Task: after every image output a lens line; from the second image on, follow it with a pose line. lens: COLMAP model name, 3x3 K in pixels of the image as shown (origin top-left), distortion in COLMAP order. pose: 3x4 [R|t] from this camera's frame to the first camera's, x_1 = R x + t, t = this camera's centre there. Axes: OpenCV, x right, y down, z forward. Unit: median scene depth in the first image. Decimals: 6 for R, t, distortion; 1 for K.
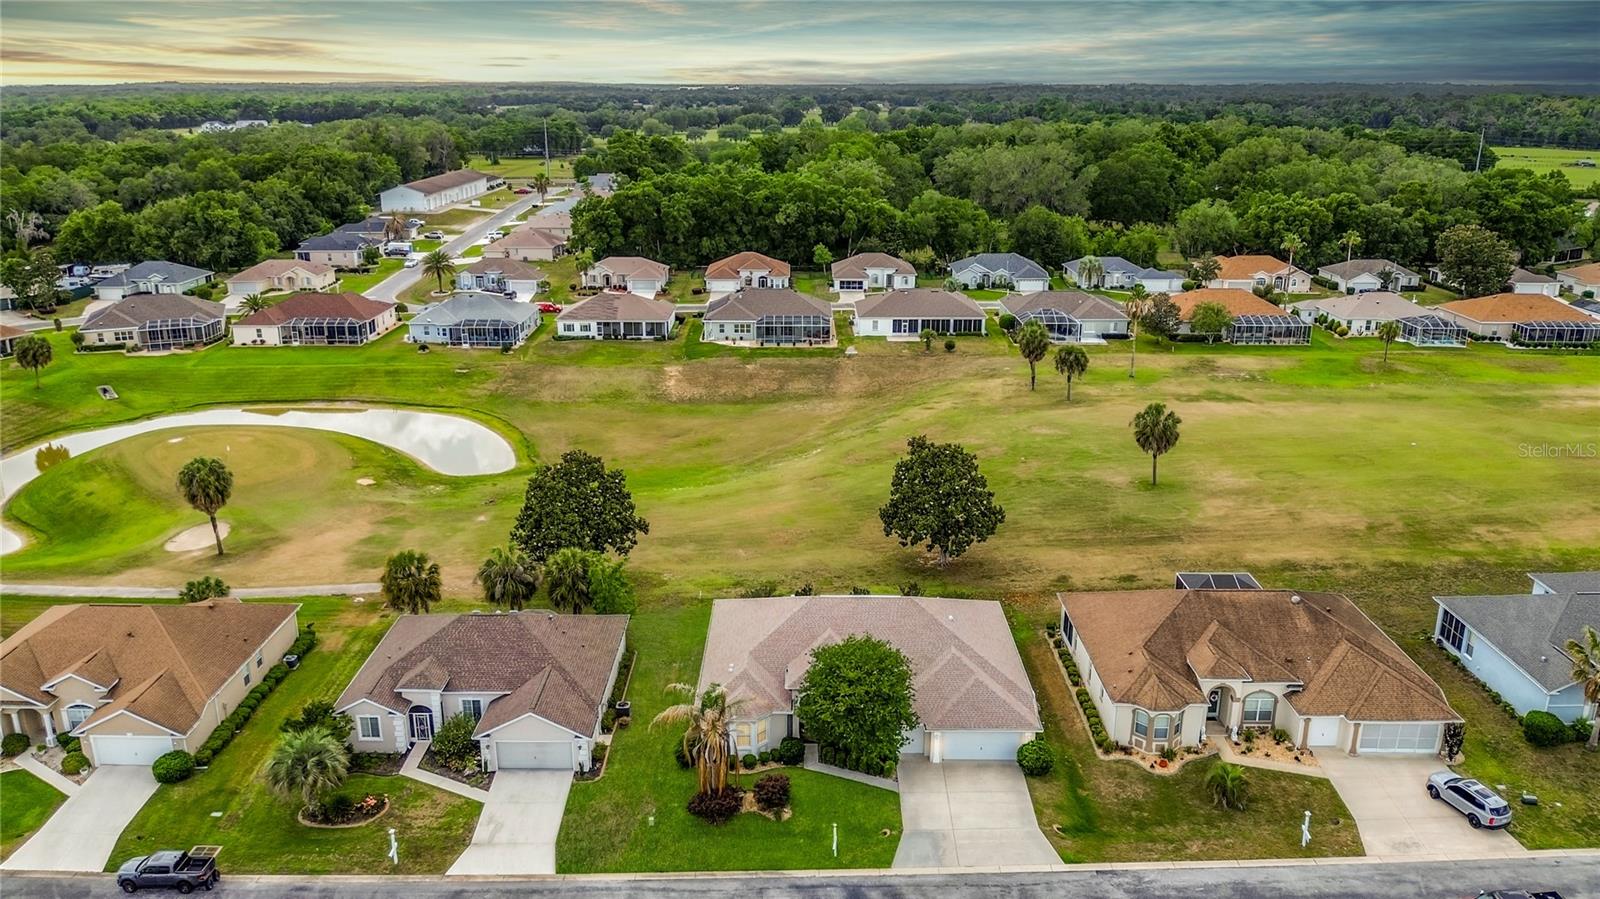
lens RADIAL K [[1171.0, 0, 800.0], [0, 1171.0, 461.1], [0, 0, 1]] dist [0.029999, -0.073469]
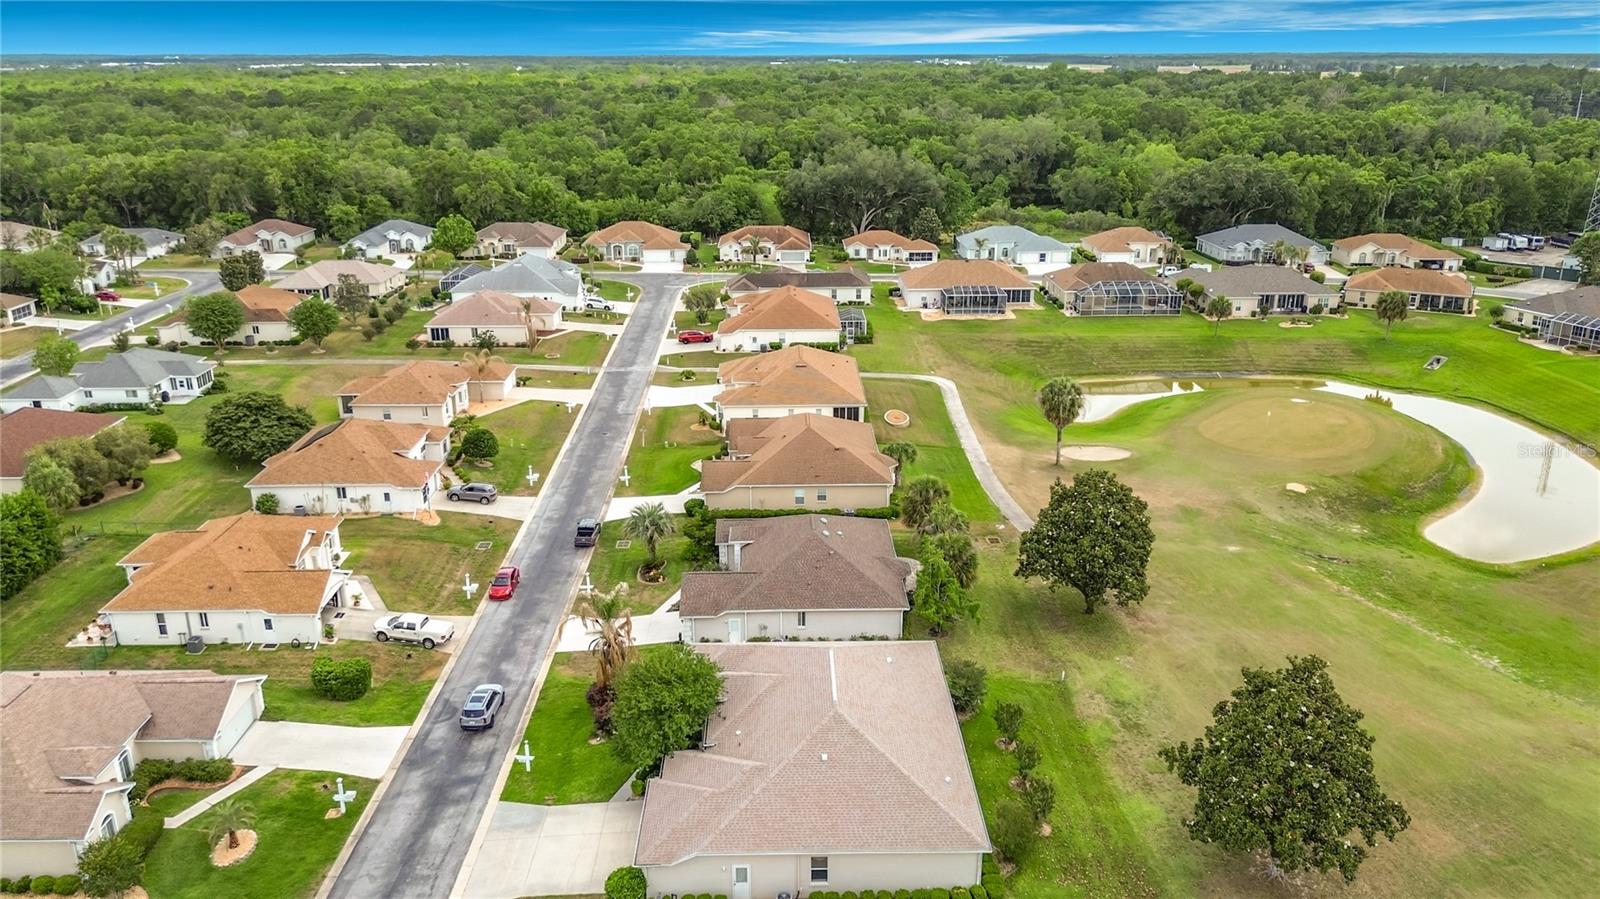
lens RADIAL K [[1159.4, 0, 797.7], [0, 1159.4, 452.6], [0, 0, 1]] dist [0.057163, -0.090853]
pose [[0.021373, 0.322063, -0.946477, 0.343614], [-0.303717, 0.904044, 0.300766, -0.117439], [0.952522, 0.281033, 0.117139, 0.368834]]
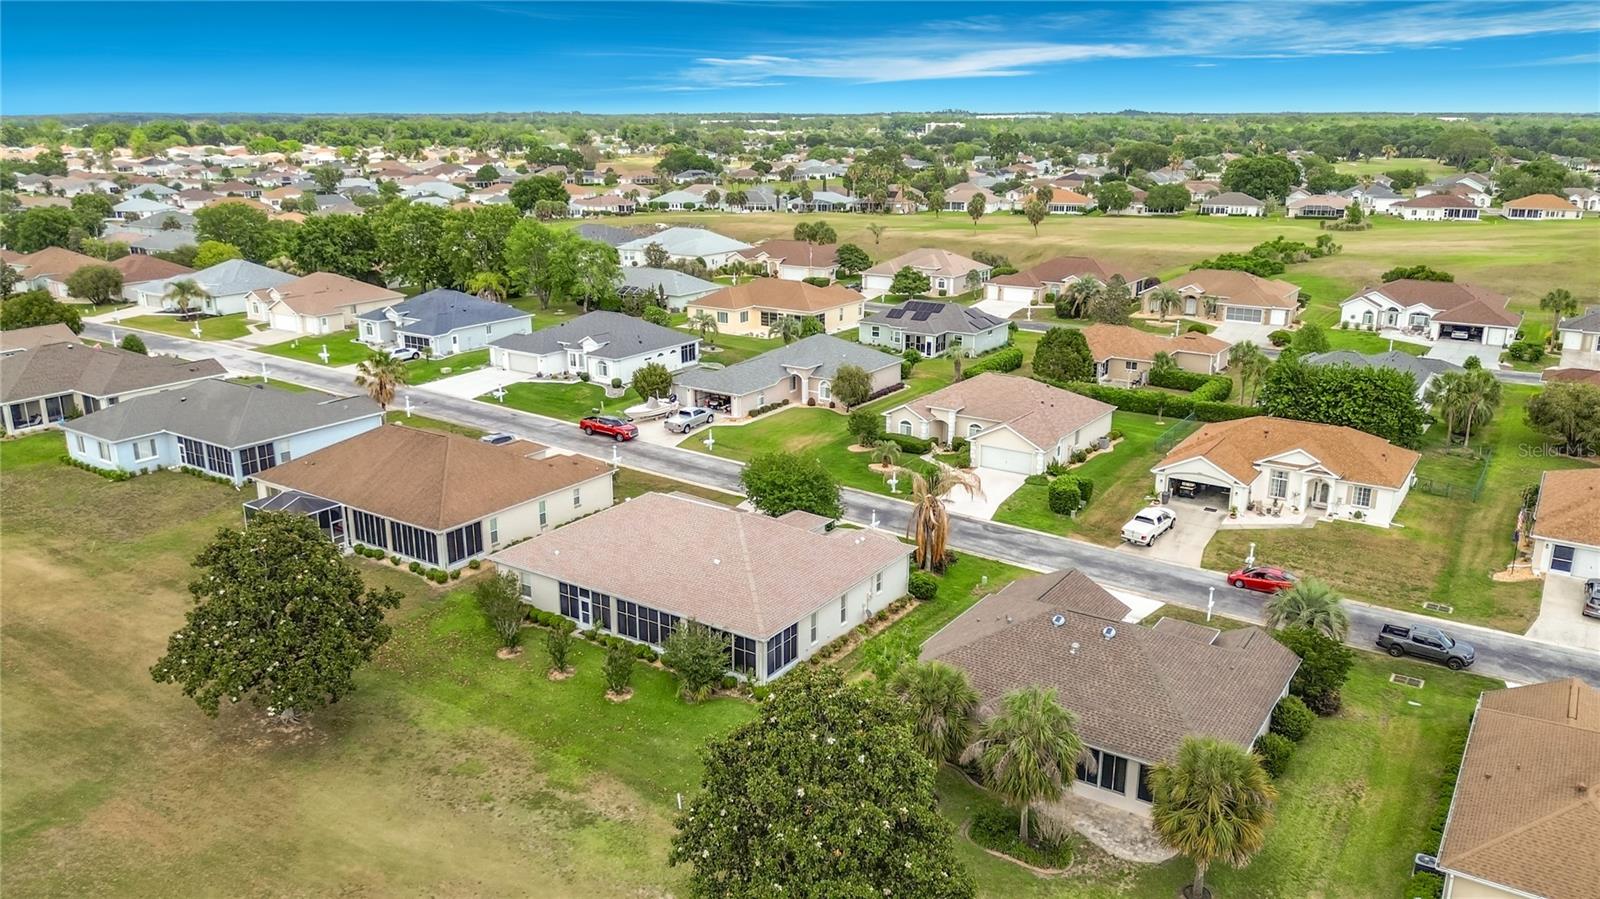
lens RADIAL K [[1147.2, 0, 802.3], [0, 1147.2, 475.0], [0, 0, 1]] dist [0.050141, -0.085636]
pose [[-0.827000, -0.170937, 0.535585, -0.213698], [0.171003, 0.831037, 0.529279, -0.155395], [-0.535564, 0.529300, -0.658037, 0.672000]]
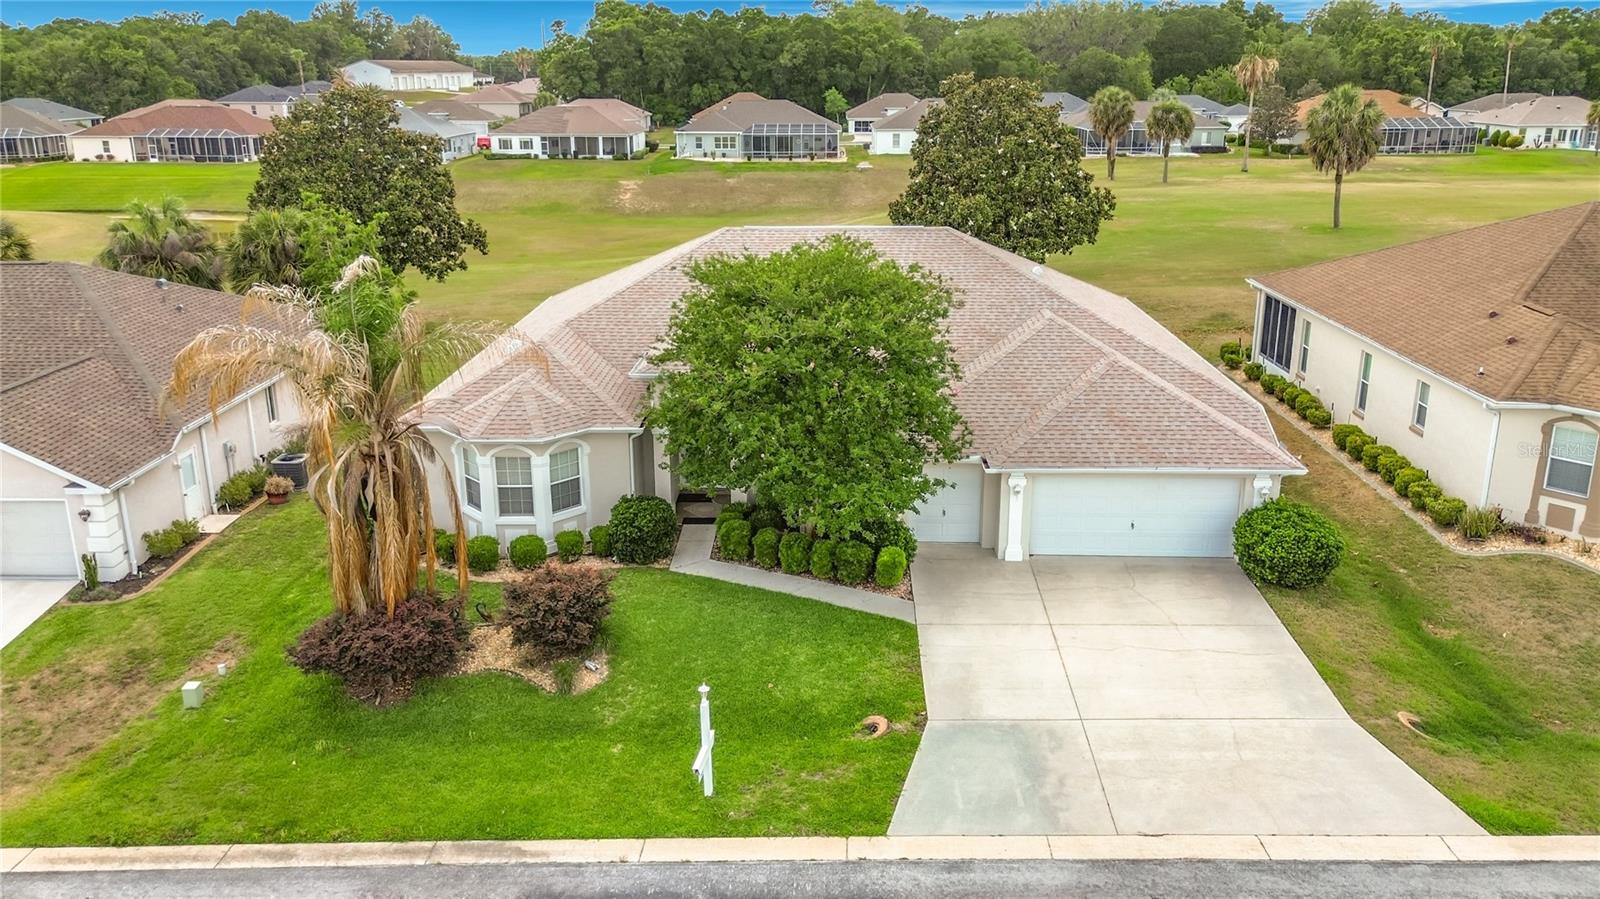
lens RADIAL K [[1155.3, 0, 798.6], [0, 1155.3, 394.0], [0, 0, 1]] dist [0.084484, -0.073469]
pose [[0.999624, 0.001828, -0.027370, 0.022341], [-0.002820, 0.999339, -0.036231, 0.086660], [0.027285, 0.036294, 0.998969, 0.247003]]
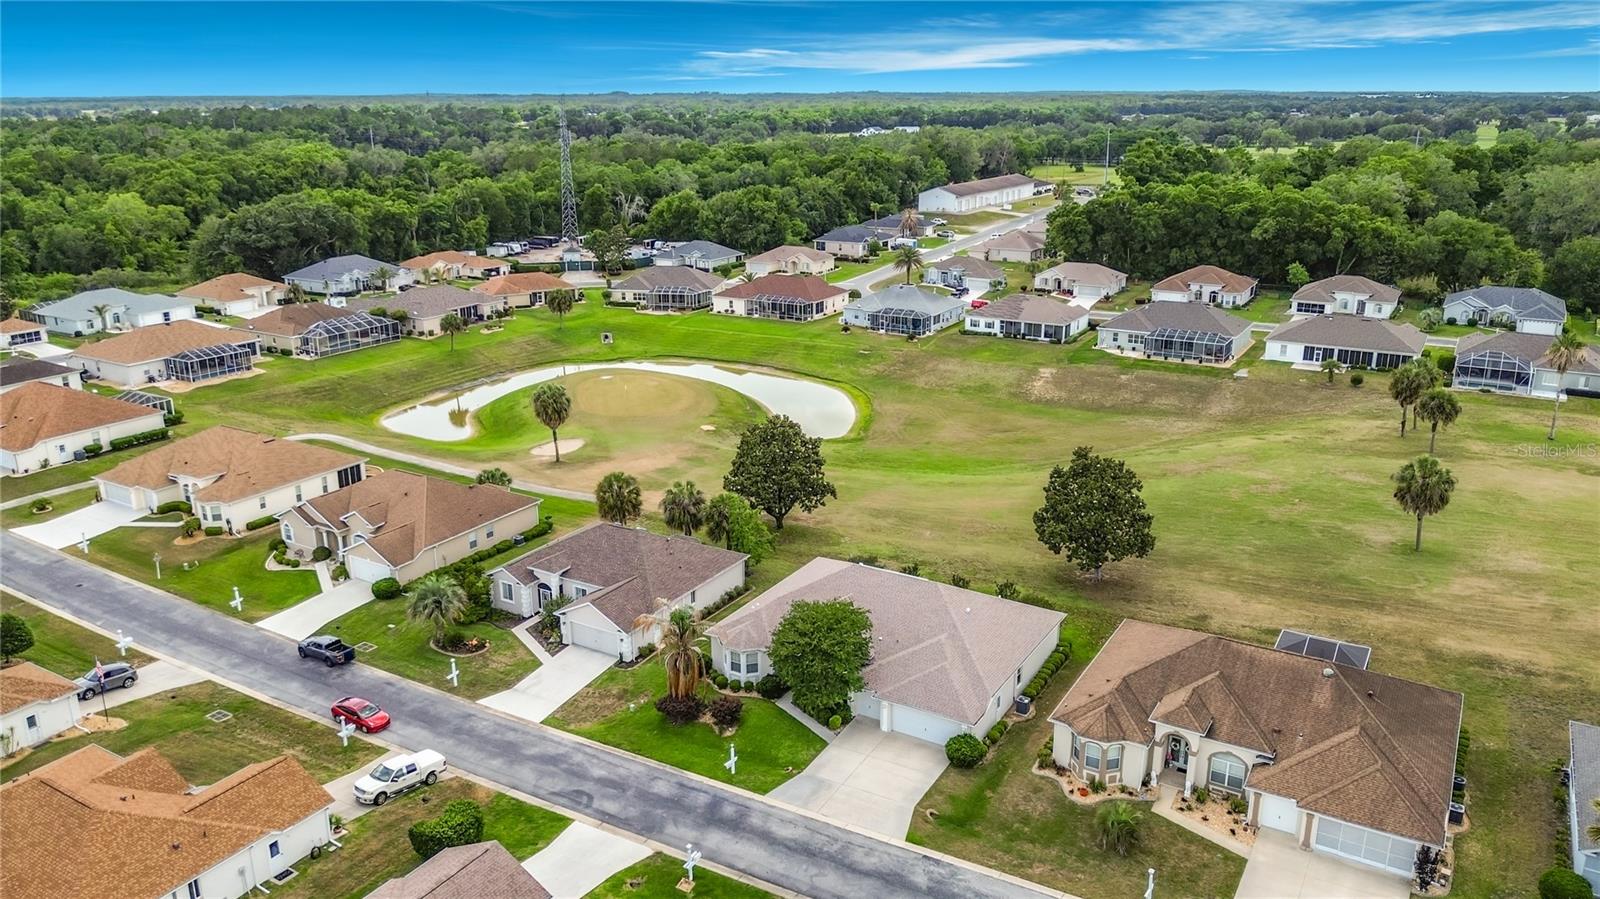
lens RADIAL K [[1147.2, 0, 802.3], [0, 1147.2, 475.0], [0, 0, 1]] dist [0.050141, -0.085636]
pose [[0.859998, 0.156311, -0.485768, 0.209401], [-0.152039, 0.987184, 0.048488, -0.004785], [0.487121, 0.032156, 0.872742, 0.018390]]
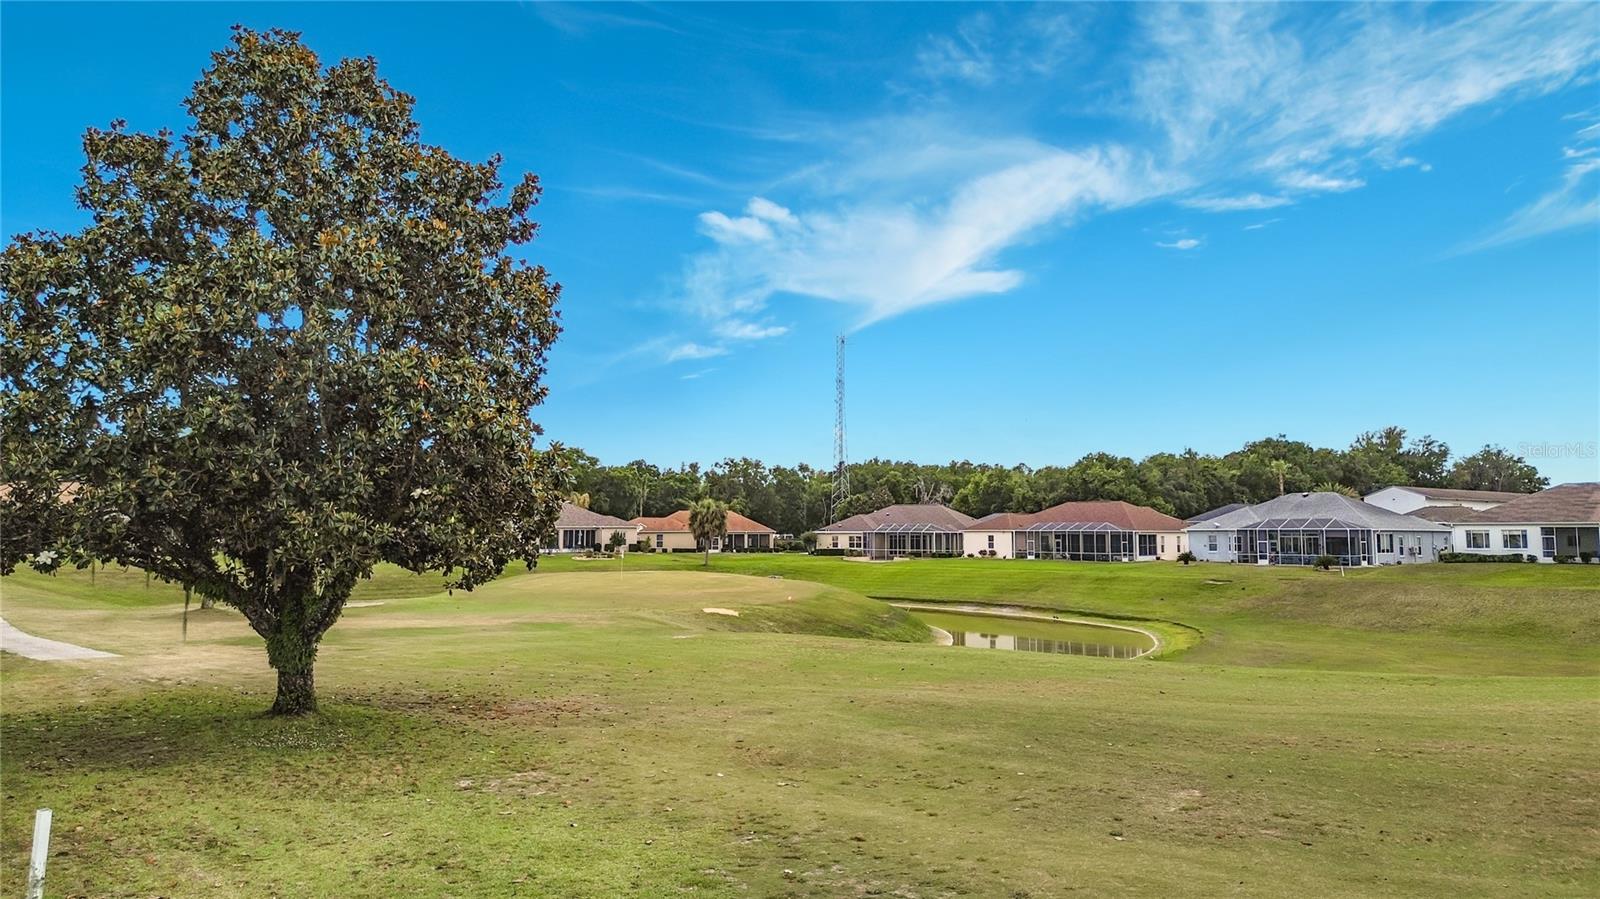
lens RADIAL K [[1143.2, 0, 797.8], [0, 1143.2, 453.0], [0, 0, 1]] dist [0.066547, -0.079963]
pose [[0.616631, -0.058829, -0.785051, 0.011066], [-0.240658, 0.935382, -0.259124, 0.049680], [0.749567, 0.348713, 0.562627, 0.533799]]
